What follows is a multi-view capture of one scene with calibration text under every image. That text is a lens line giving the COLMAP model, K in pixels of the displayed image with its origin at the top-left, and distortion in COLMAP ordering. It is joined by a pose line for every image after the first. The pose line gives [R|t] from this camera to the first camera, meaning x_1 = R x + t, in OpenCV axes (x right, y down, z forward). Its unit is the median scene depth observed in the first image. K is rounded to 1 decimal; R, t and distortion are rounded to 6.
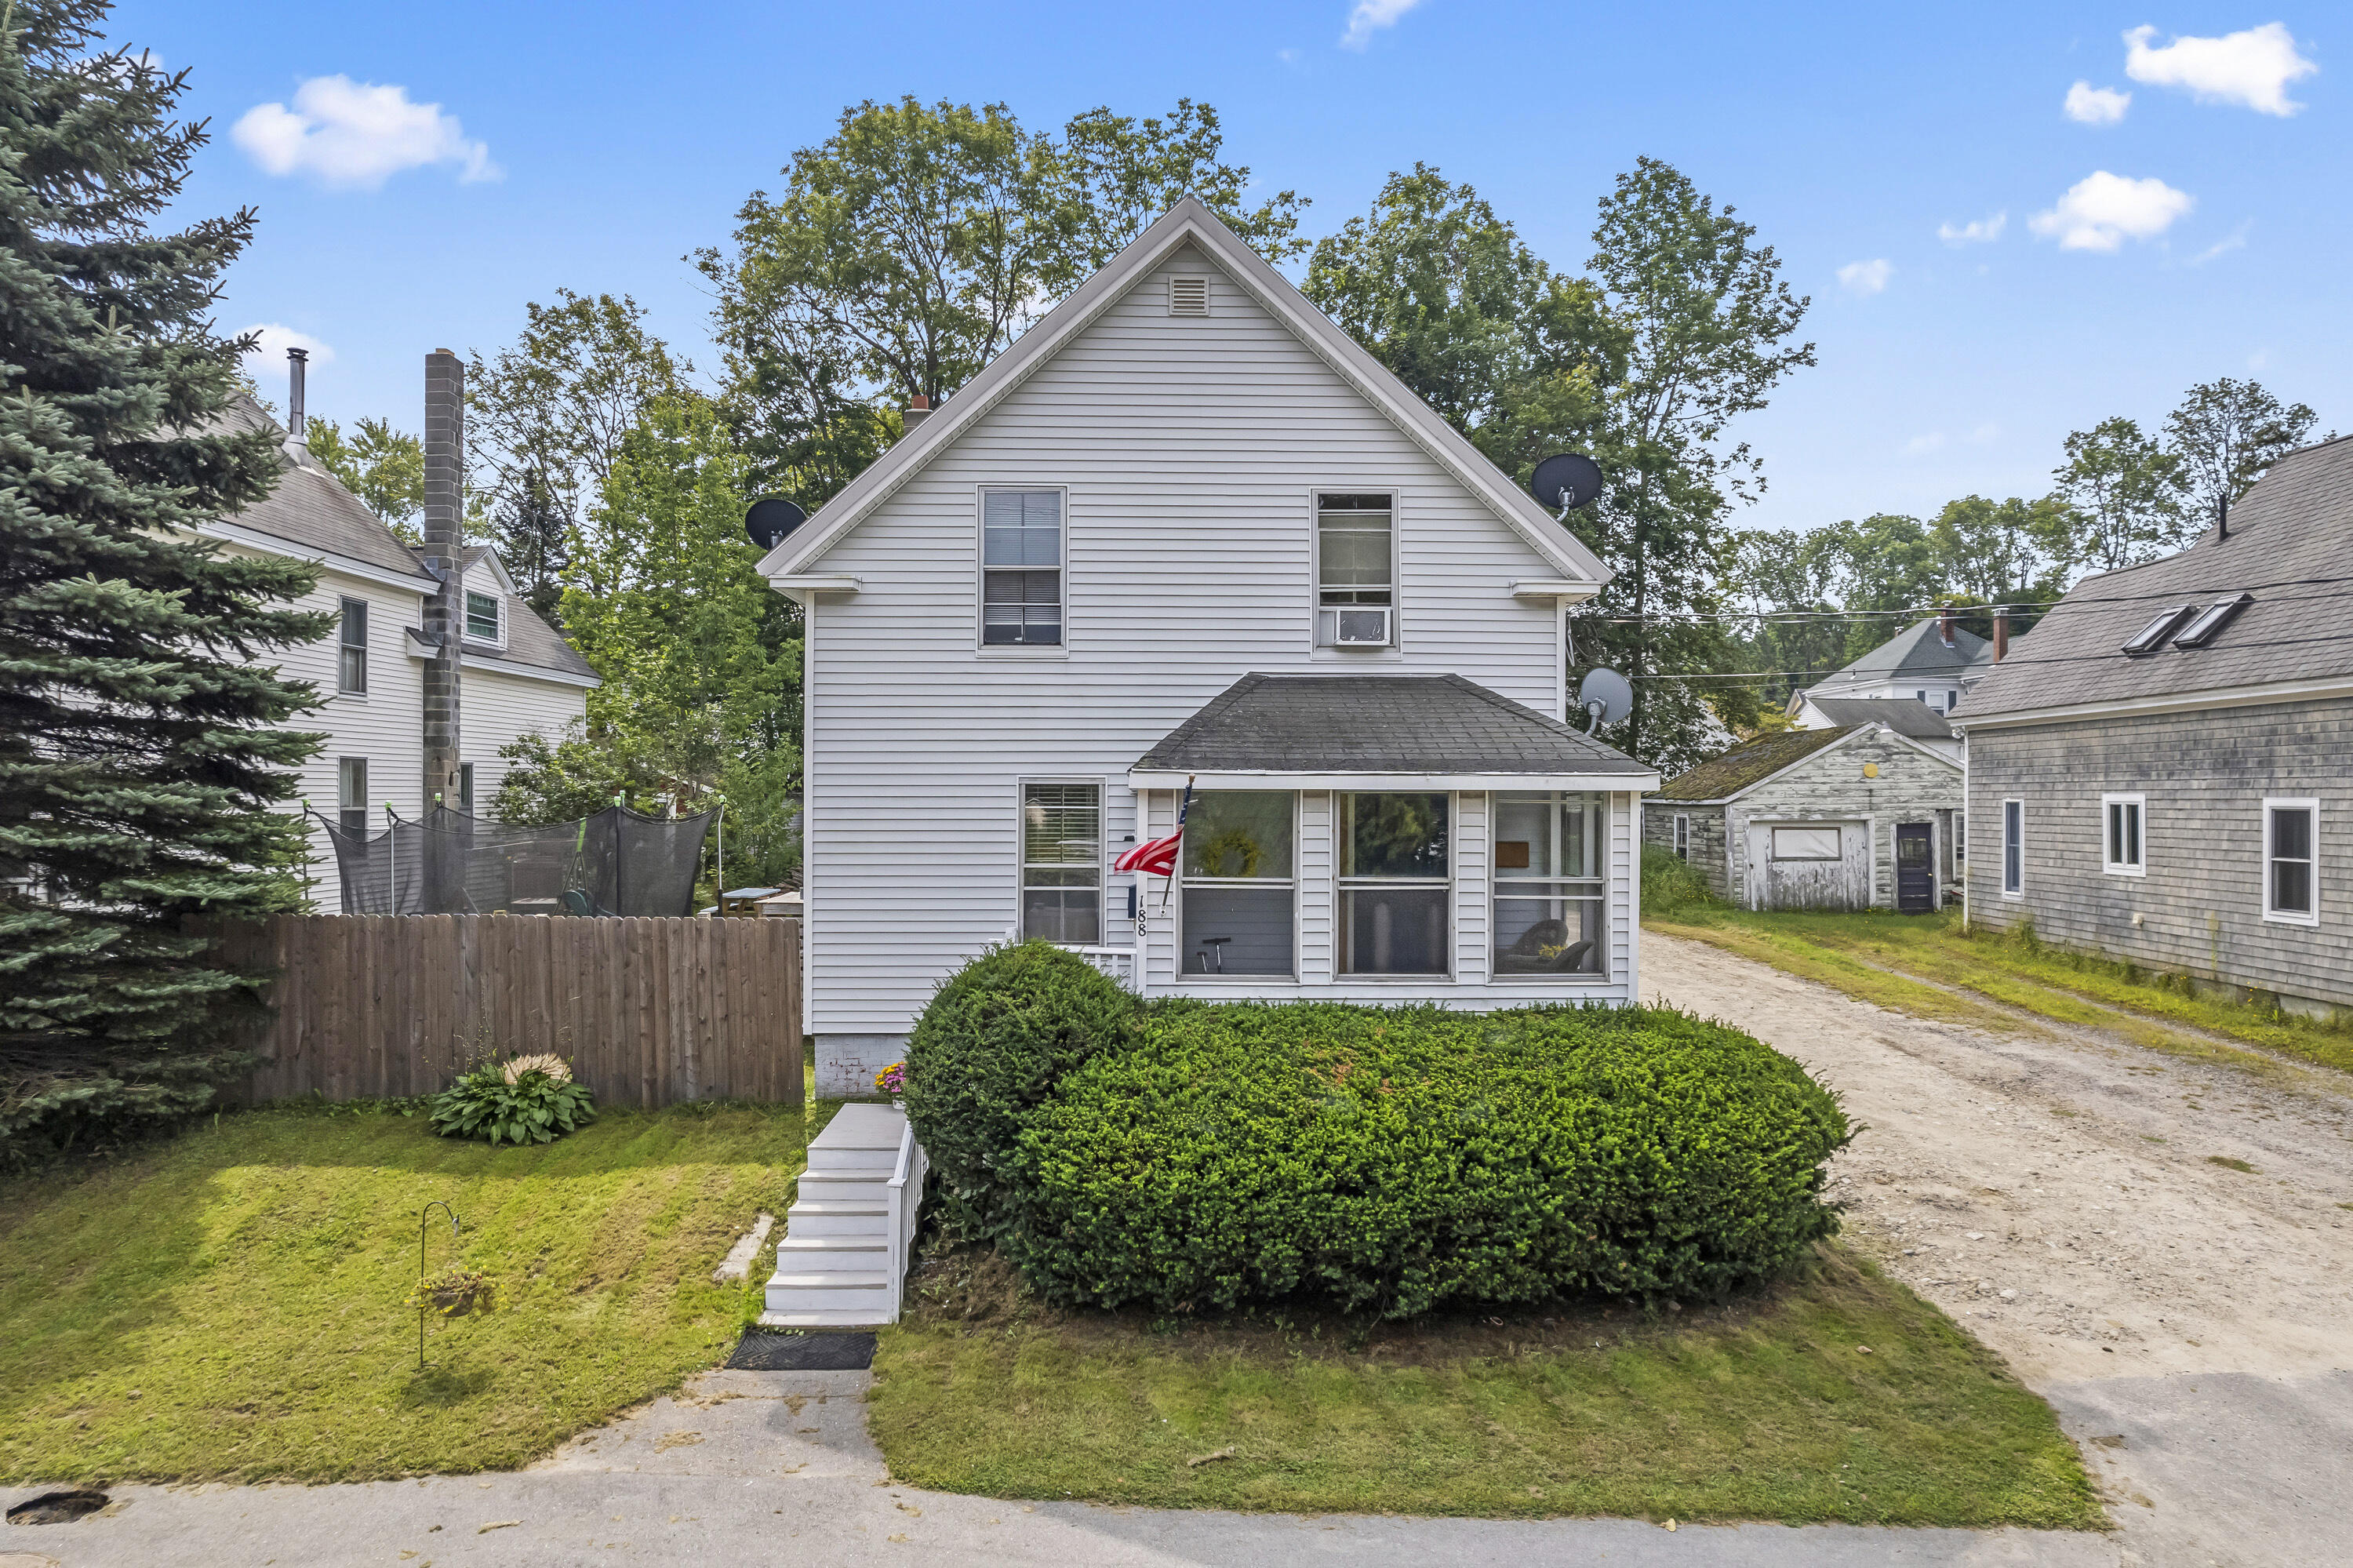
lens RADIAL K [[1527.9, 0, 1176.5], [0, 1527.9, 784.0], [0, 0, 1]] dist [-0.060058, -0.000344]
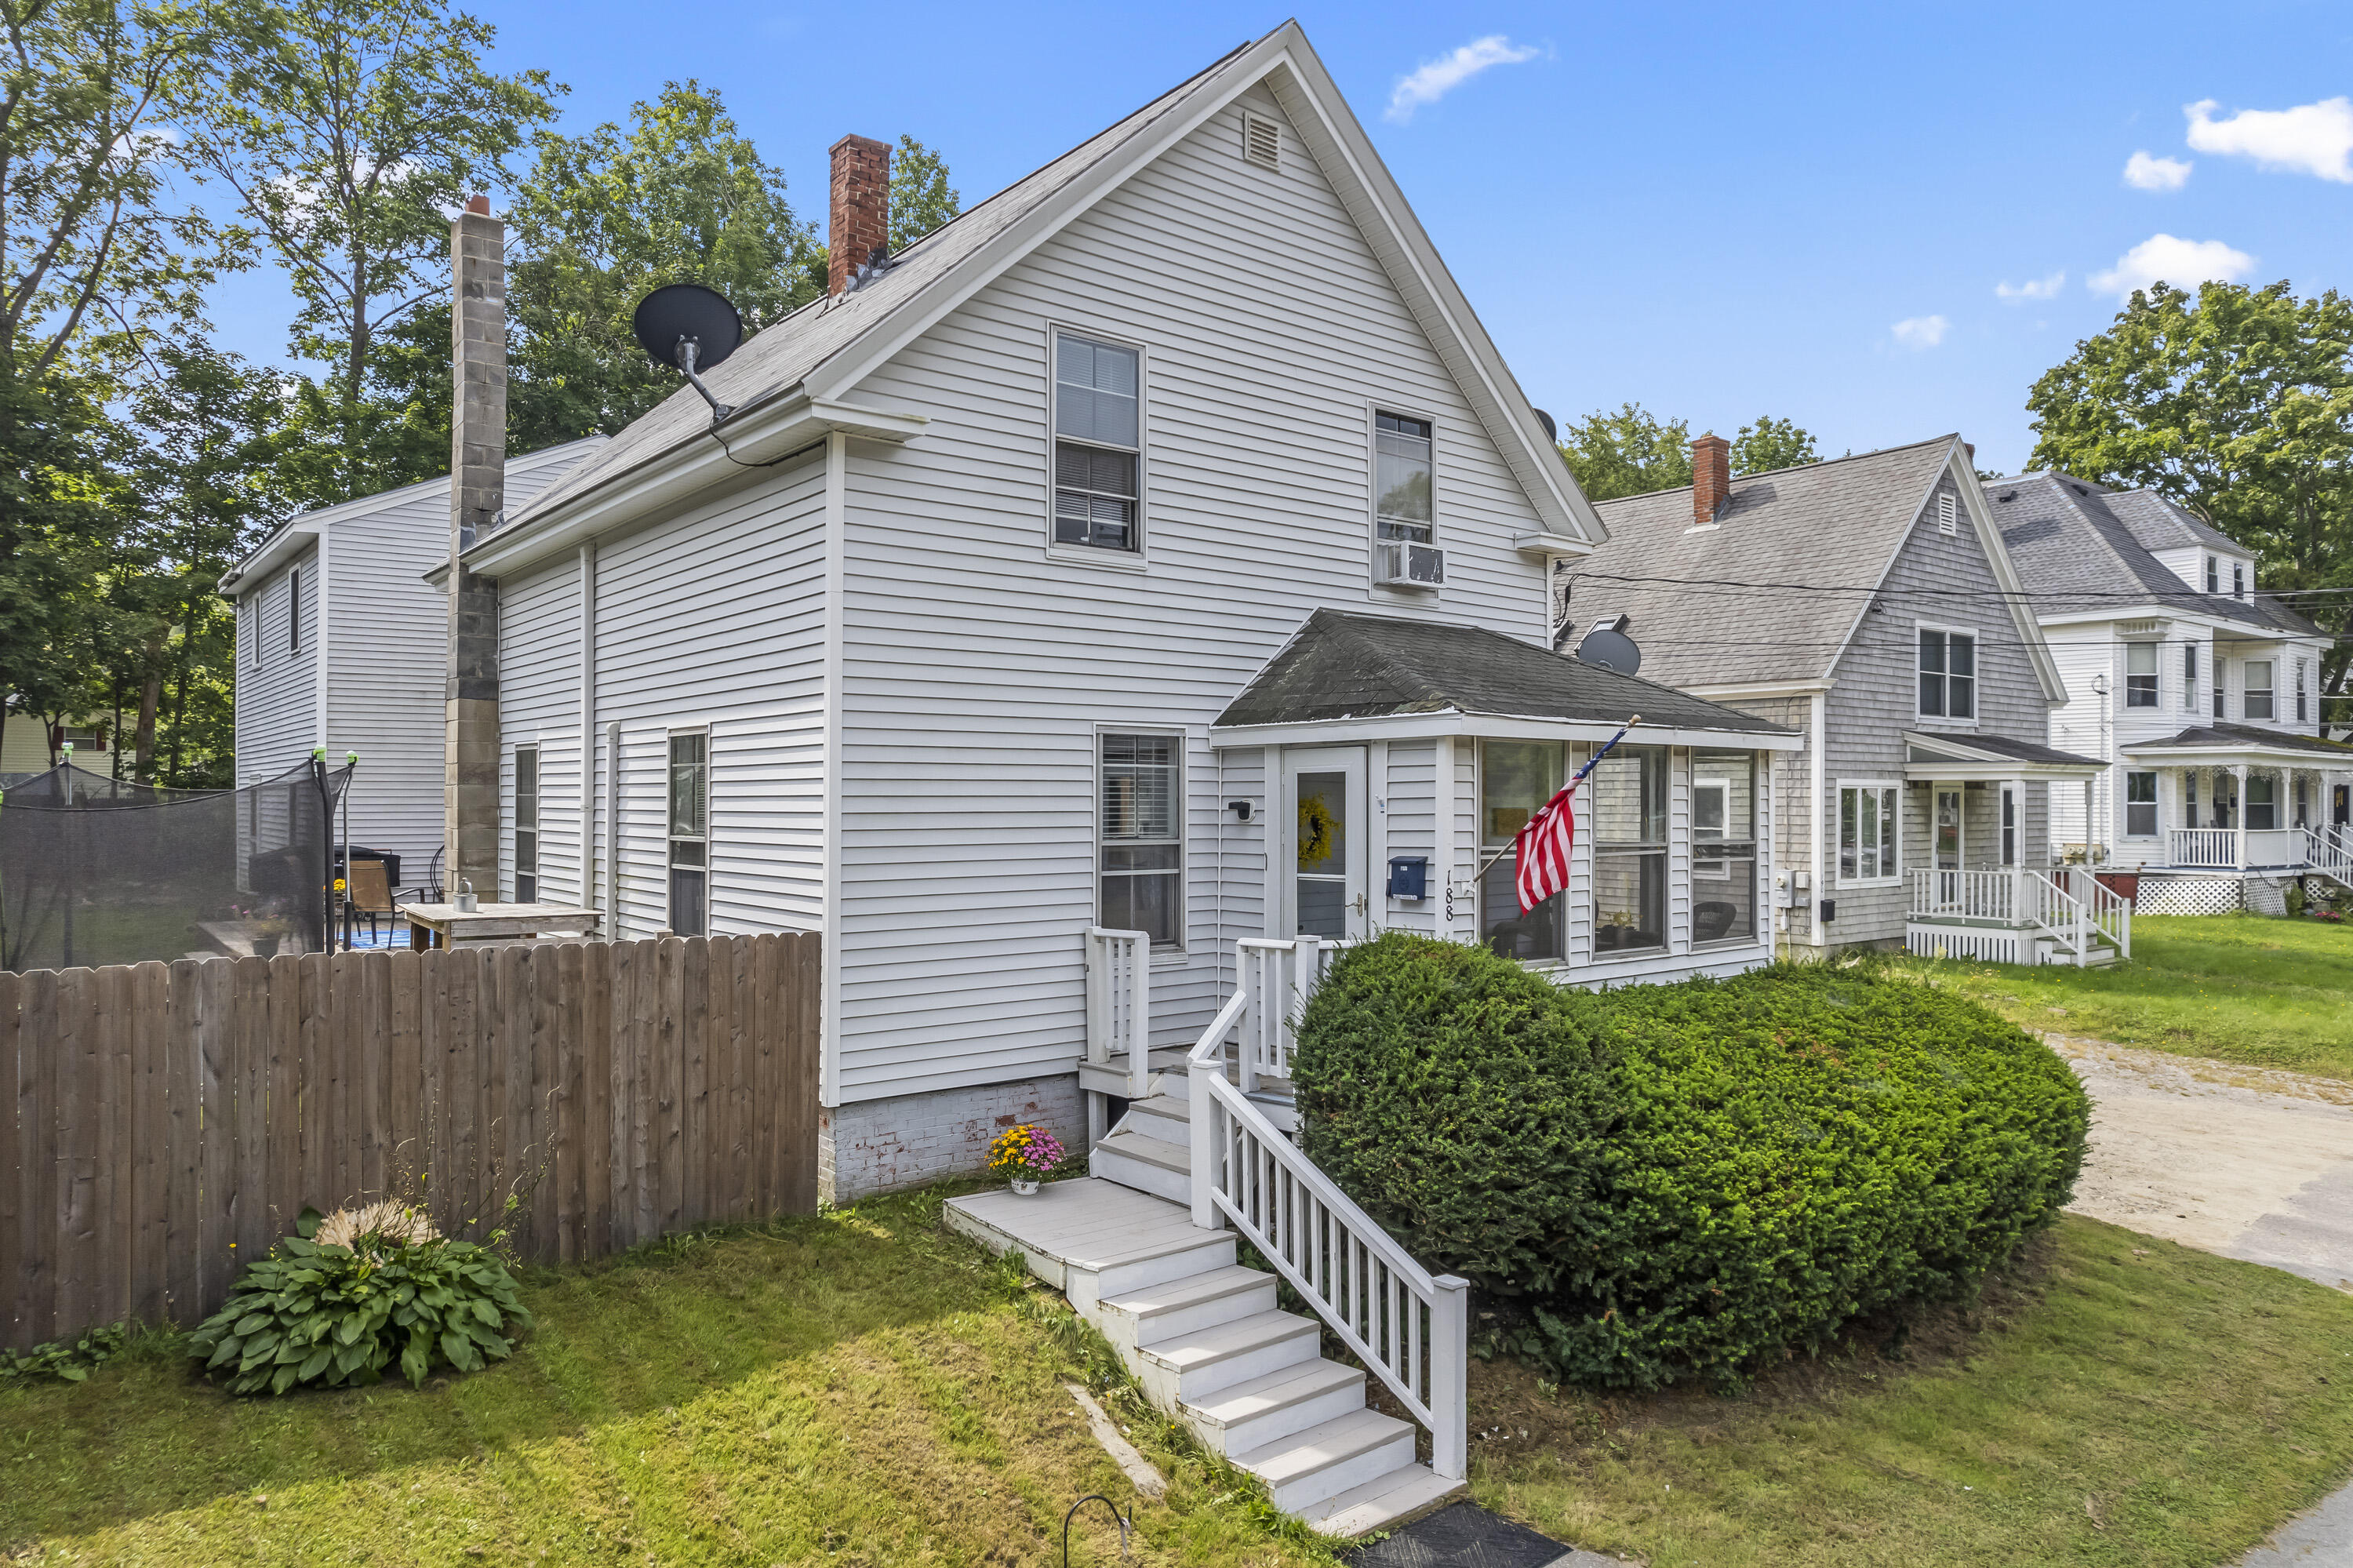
lens RADIAL K [[1520.1, 0, 1176.5], [0, 1520.1, 784.0], [0, 0, 1]] dist [-0.039618, 0.003086]
pose [[0.787324, 0.003589, 0.616529, -0.528867], [-0.003823, 0.999992, -0.000940, 0.025085], [-0.616528, -0.001617, 0.787331, 0.390230]]
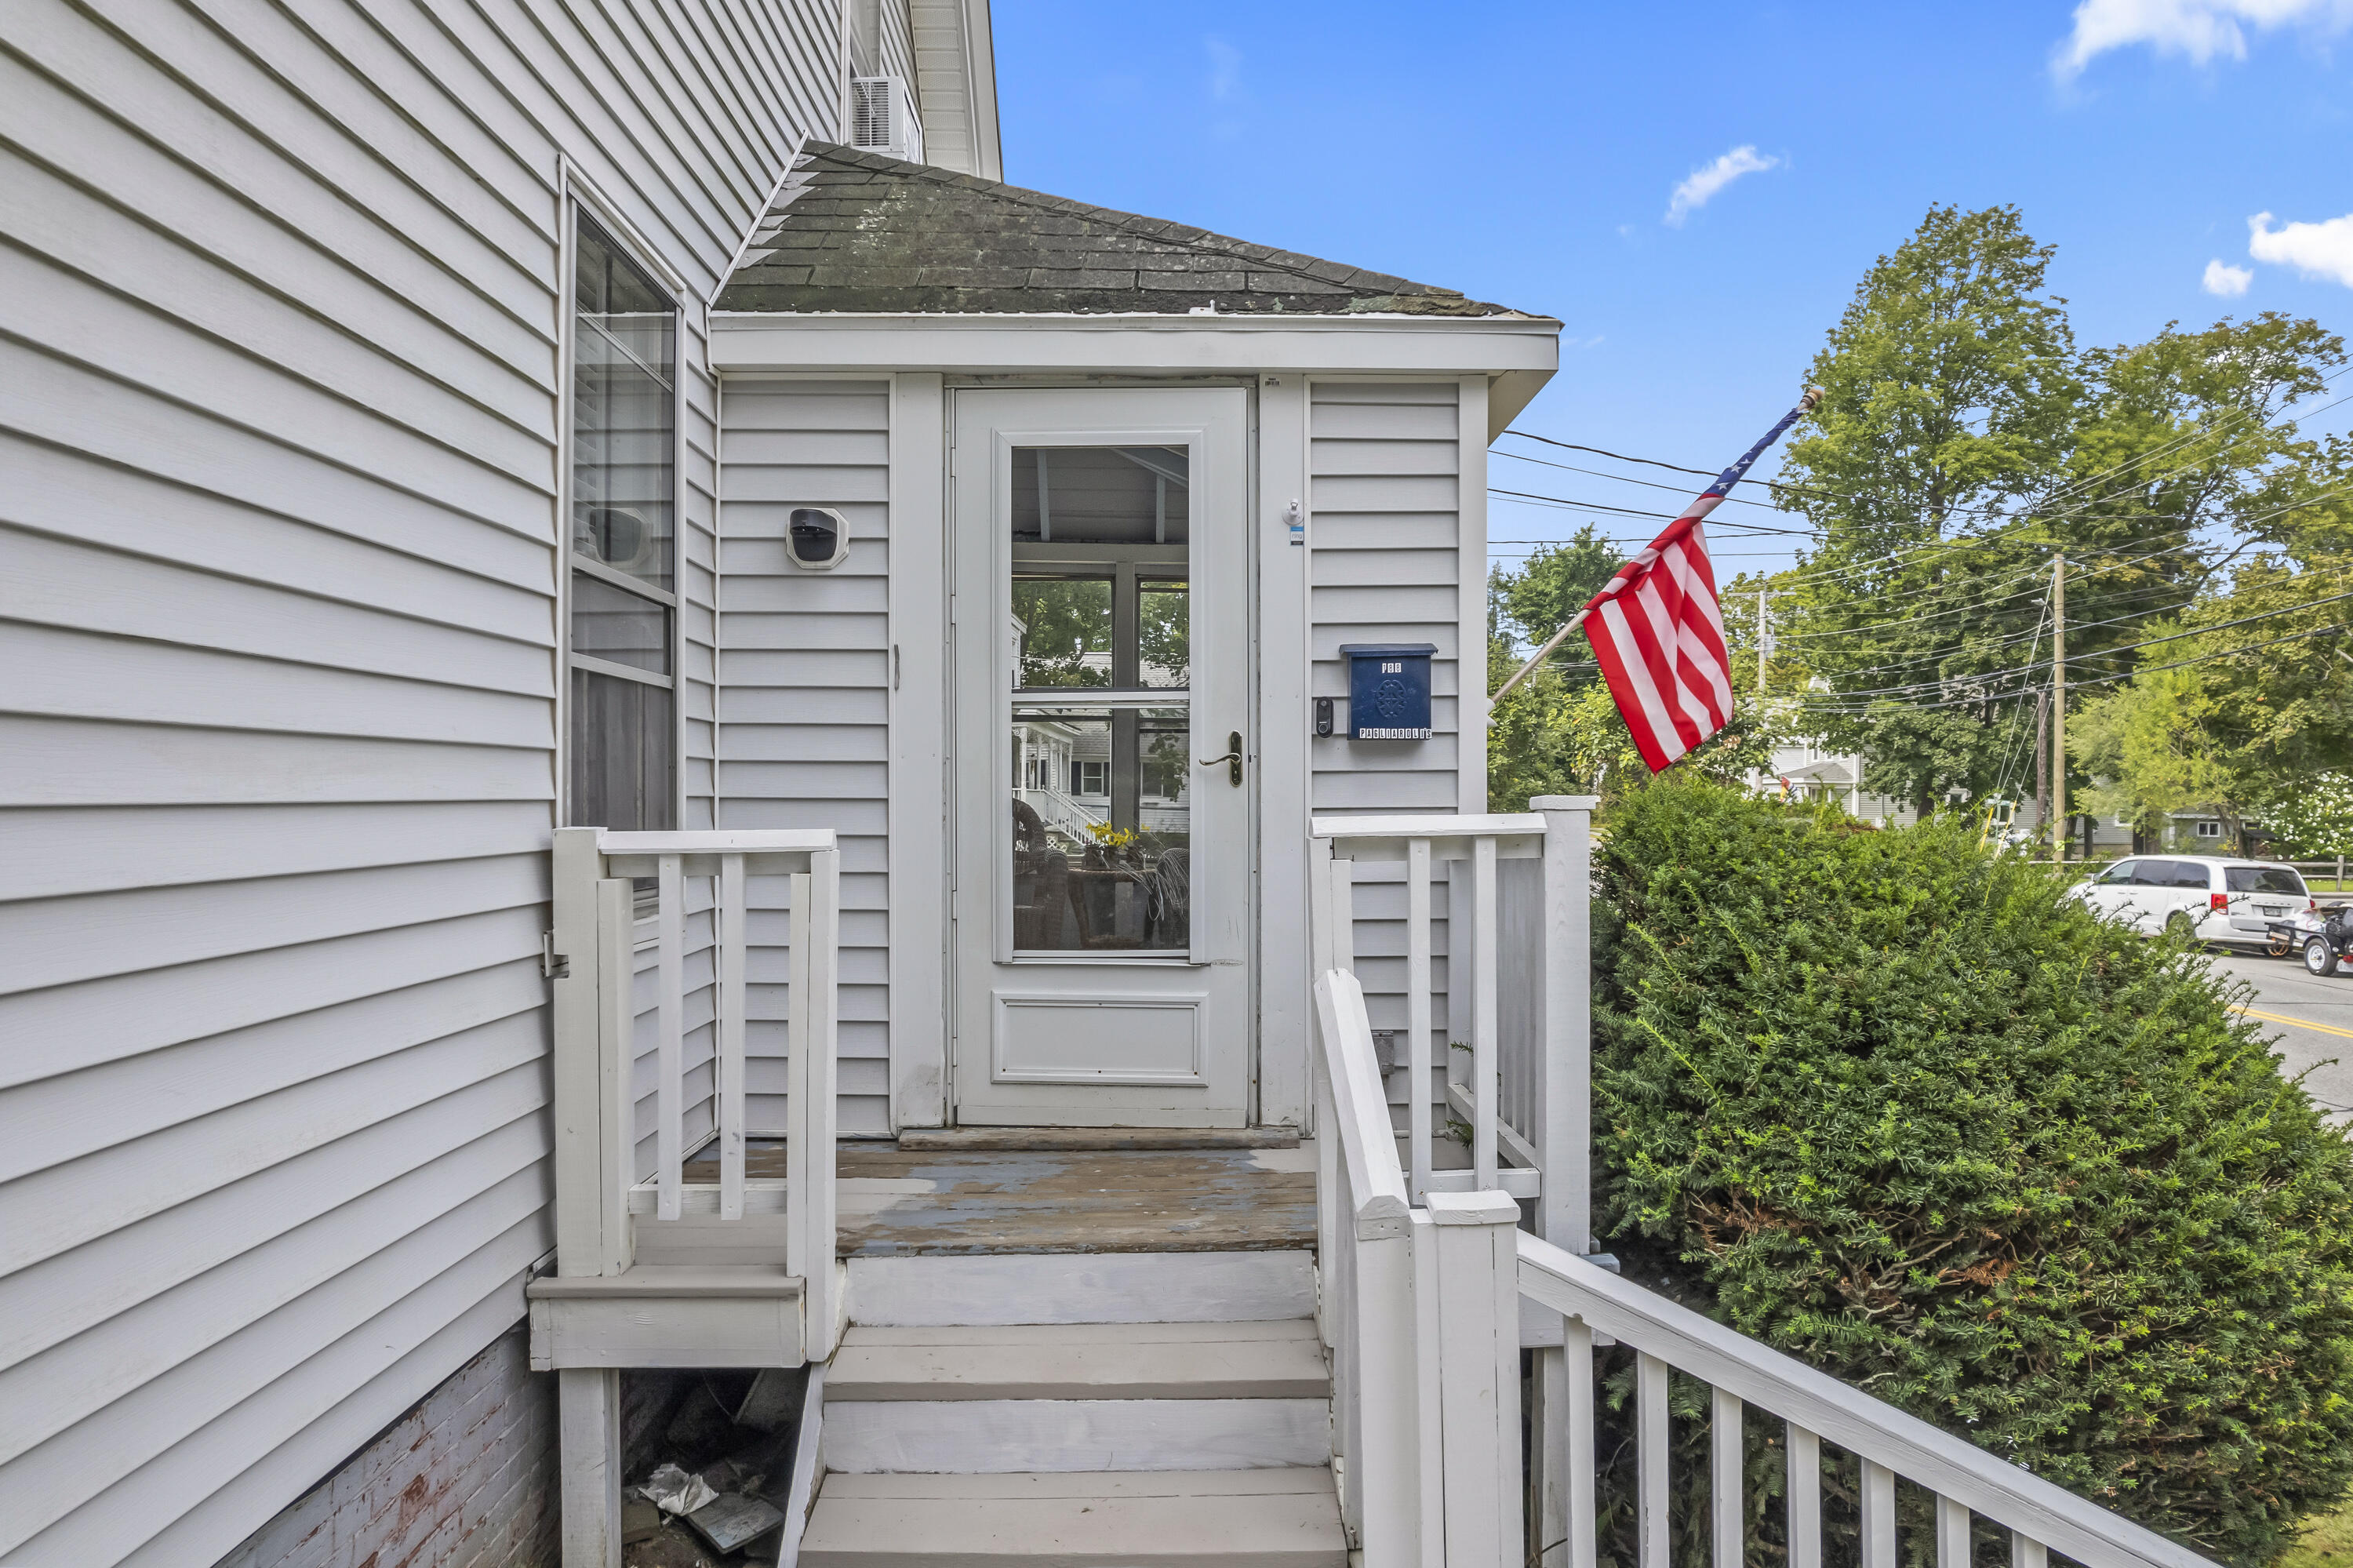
lens RADIAL K [[1527.9, 0, 1176.5], [0, 1527.9, 784.0], [0, 0, 1]] dist [-0.060058, -0.000344]
pose [[-0.000867, 0.001346, 0.999999, -0.327441], [-0.015013, 0.999886, -0.001359, 0.086067], [-0.999887, -0.015014, -0.000846, 0.905774]]
